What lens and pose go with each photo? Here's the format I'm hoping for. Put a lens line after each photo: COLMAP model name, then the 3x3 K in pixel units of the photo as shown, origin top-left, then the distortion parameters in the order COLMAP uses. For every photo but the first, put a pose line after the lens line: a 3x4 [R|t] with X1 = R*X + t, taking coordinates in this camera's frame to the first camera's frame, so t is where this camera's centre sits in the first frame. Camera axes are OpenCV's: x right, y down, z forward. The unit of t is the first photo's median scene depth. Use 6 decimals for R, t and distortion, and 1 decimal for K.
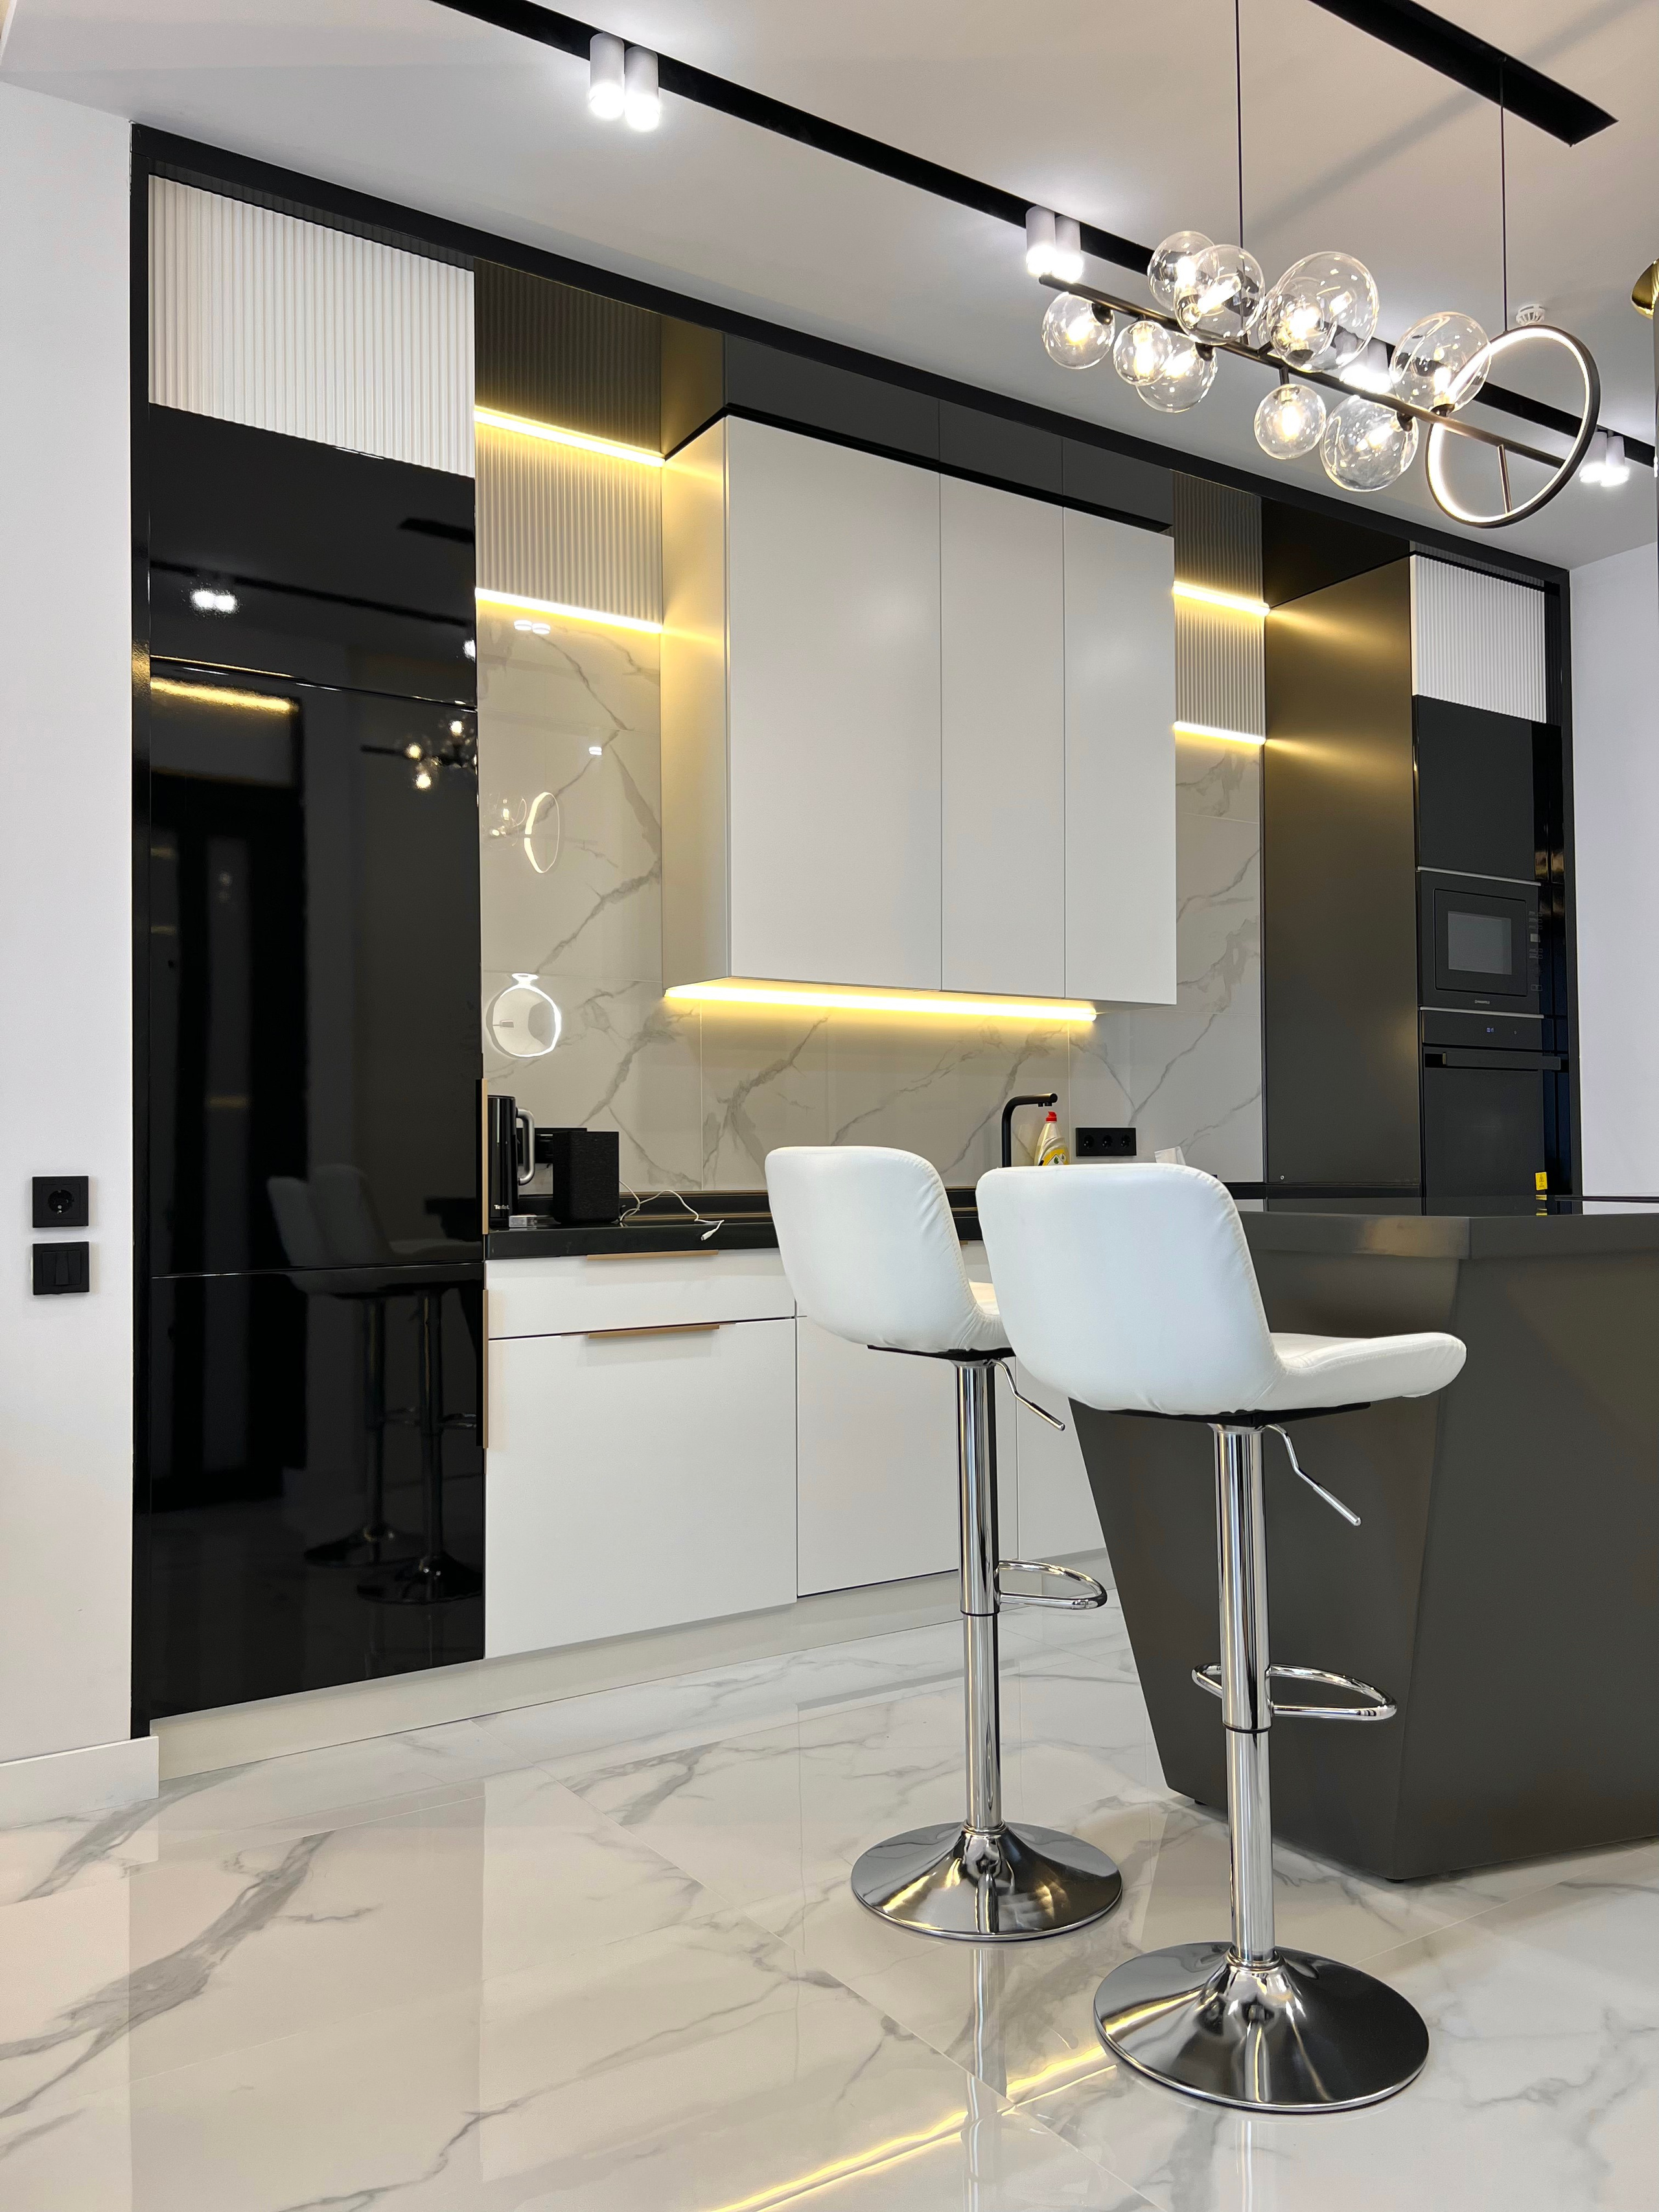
lens RADIAL K [[1669.0, 0, 841.9], [0, 1669.0, 1119.8], [0, 0, 1]] dist [0.039283, -0.042509]
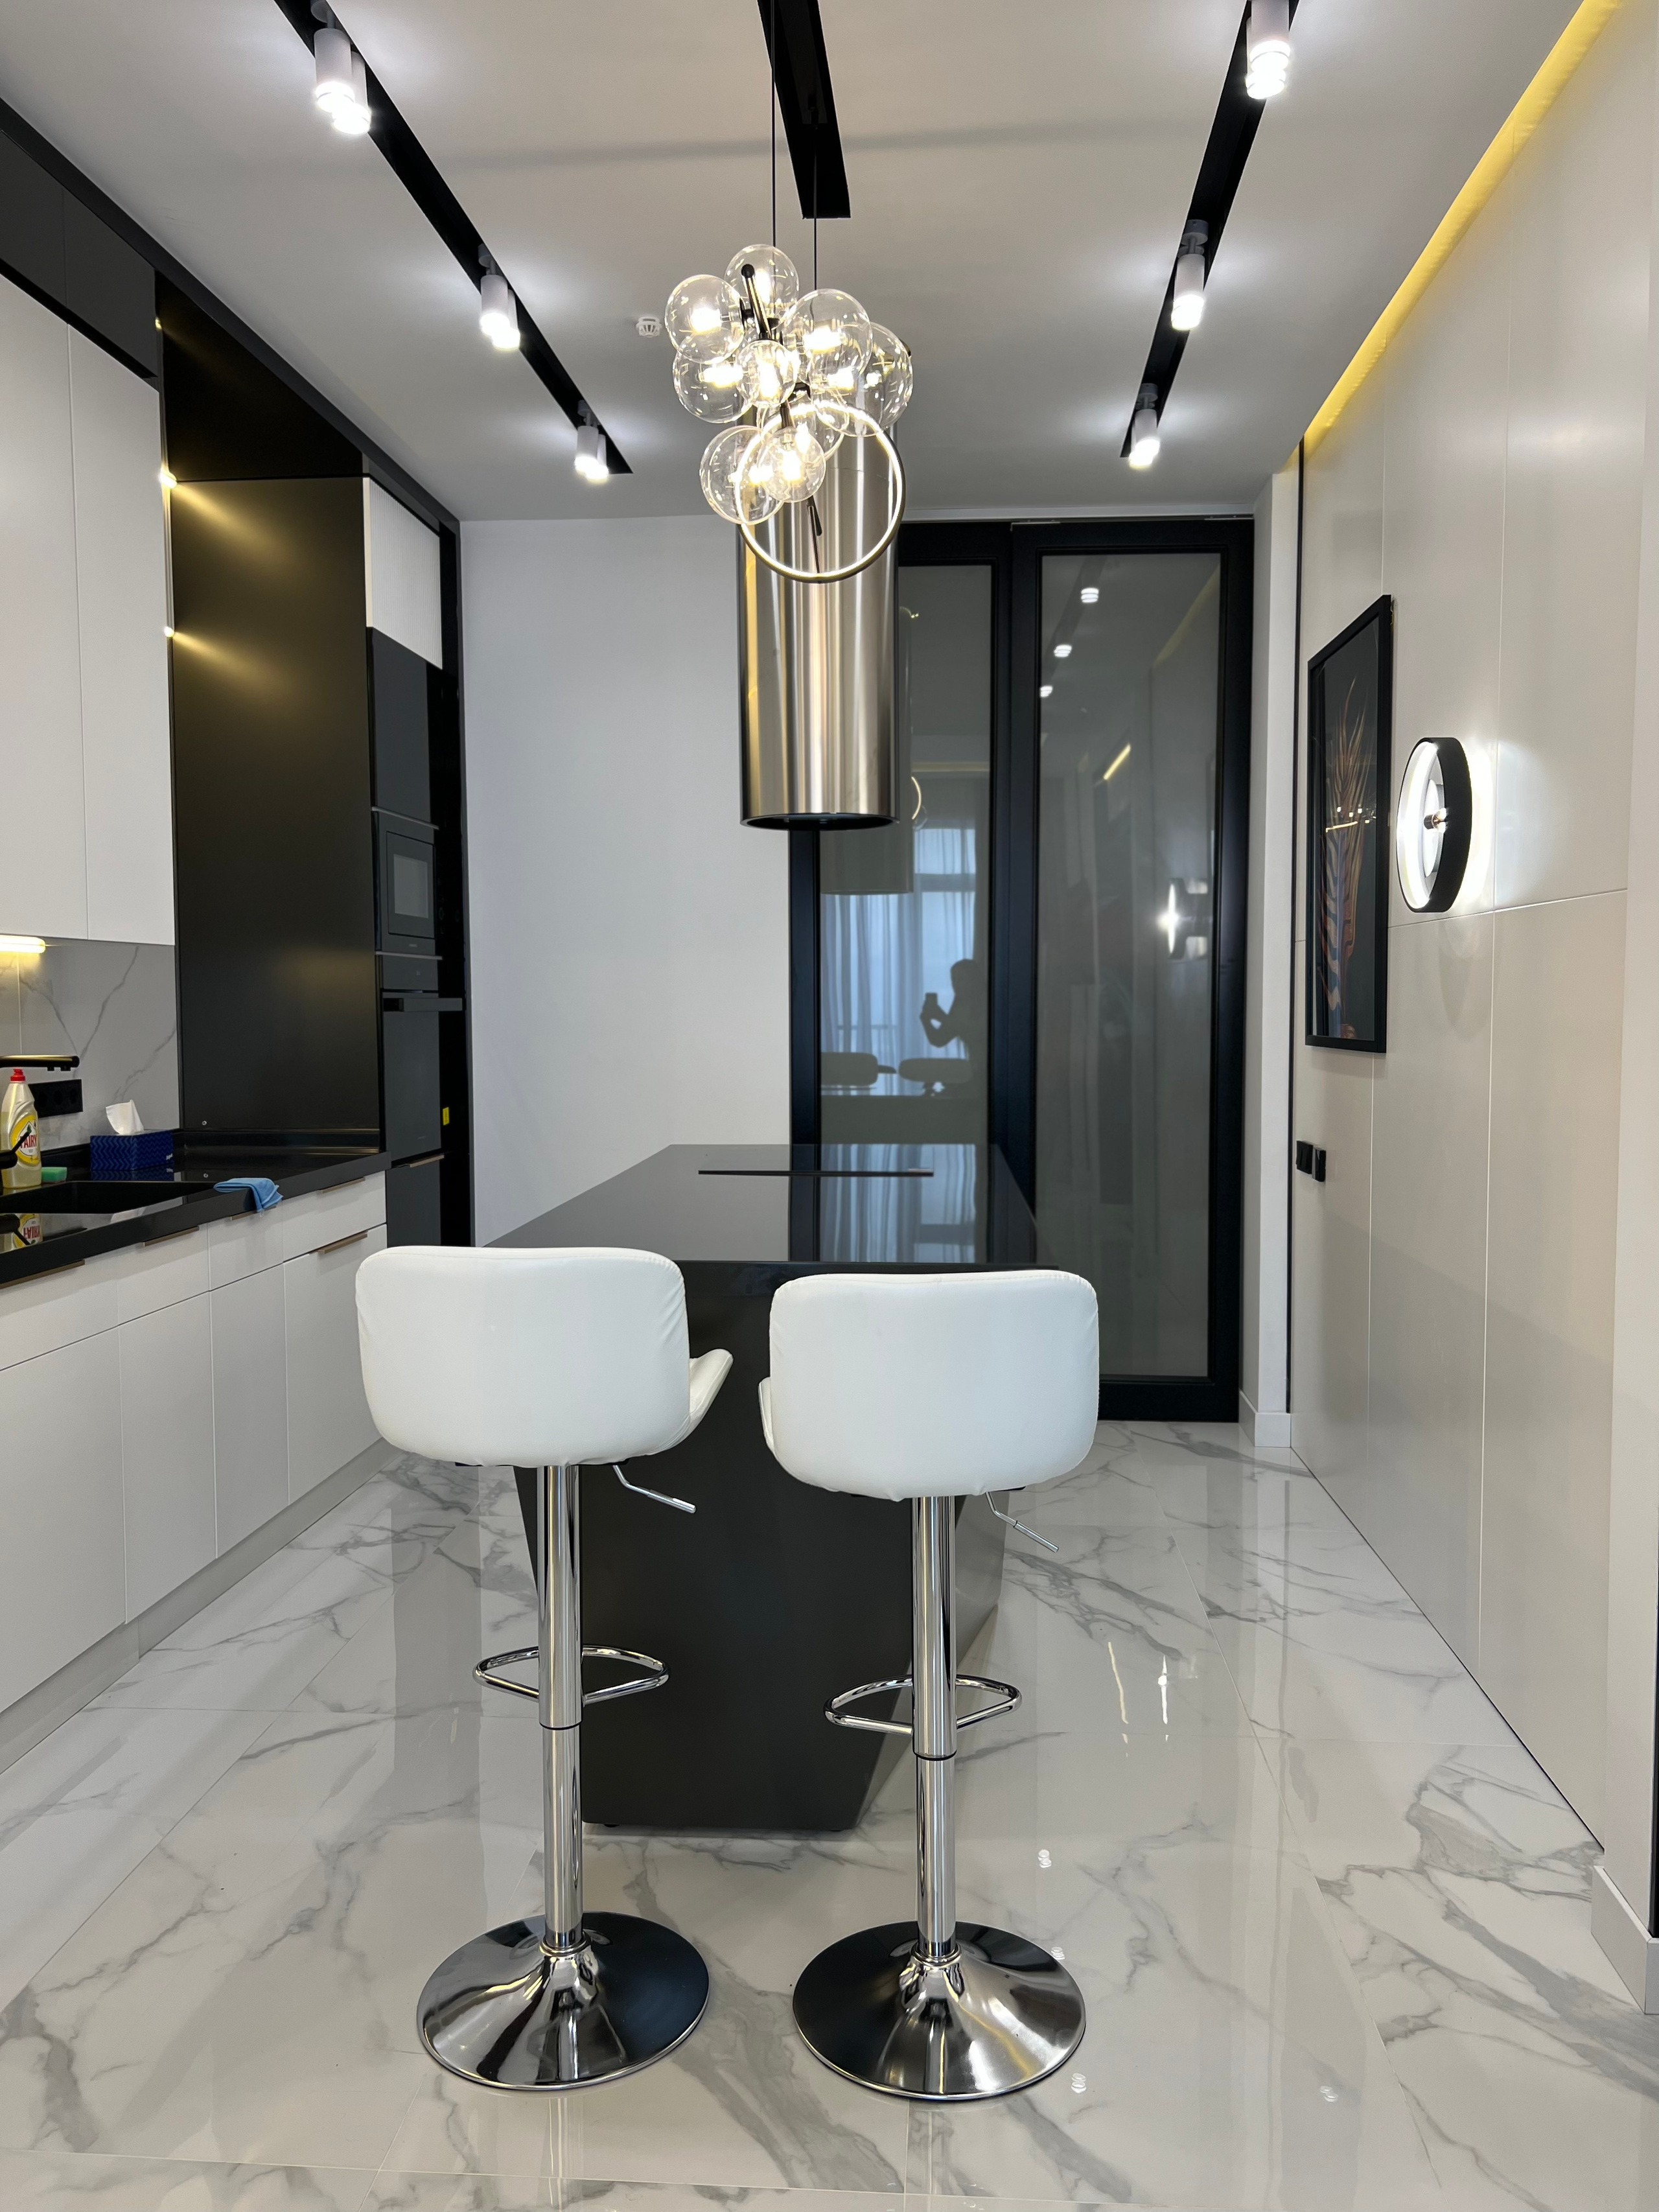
lens RADIAL K [[1669.0, 0, 827.6], [0, 1669.0, 1121.6], [0, 0, 1]] dist [0.039283, -0.042509]
pose [[0.618029, -0.050537, 0.784529, -0.432225], [-0.026826, 0.995995, 0.085292, -0.093494], [-0.785698, -0.073759, 0.614198, 0.282356]]
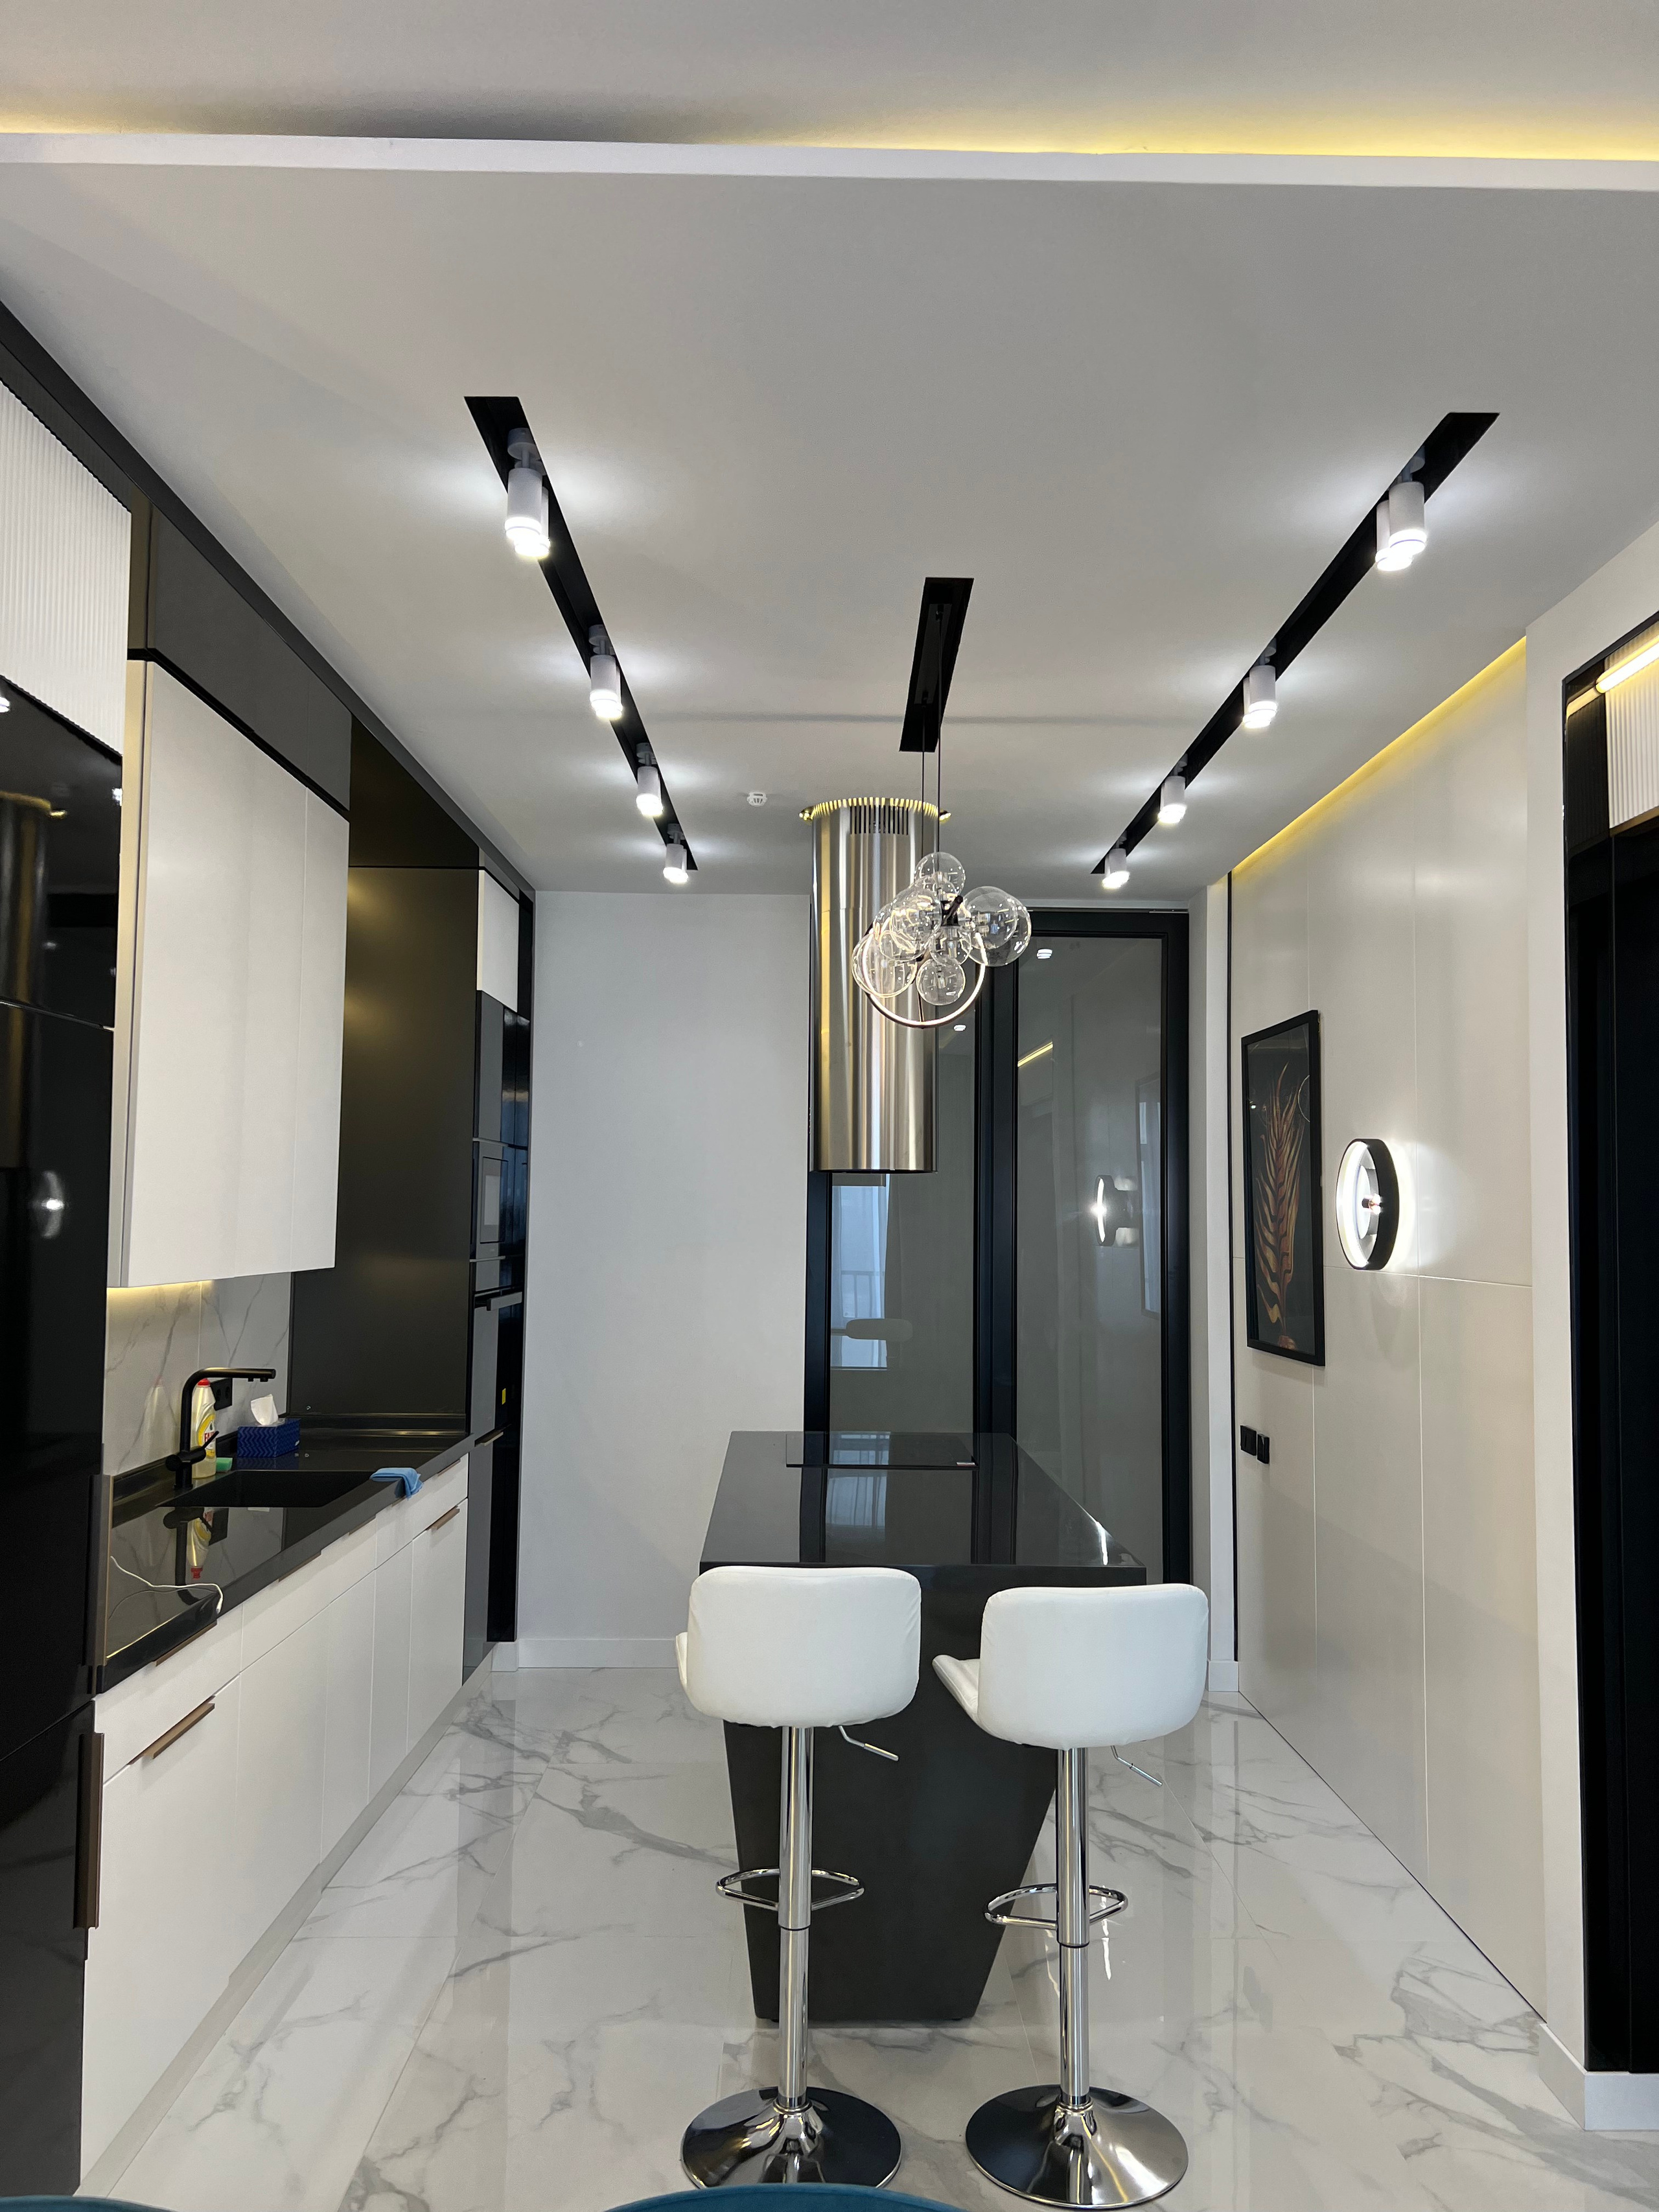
lens RADIAL K [[1669.0, 0, 835.5], [0, 1669.0, 1122.7], [0, 0, 1]] dist [0.039283, -0.042509]
pose [[0.544247, 0.061989, 0.836632, -0.781161], [-0.042249, 0.998026, -0.046463, -0.189316], [-0.837861, -0.010059, 0.545791, 0.256573]]
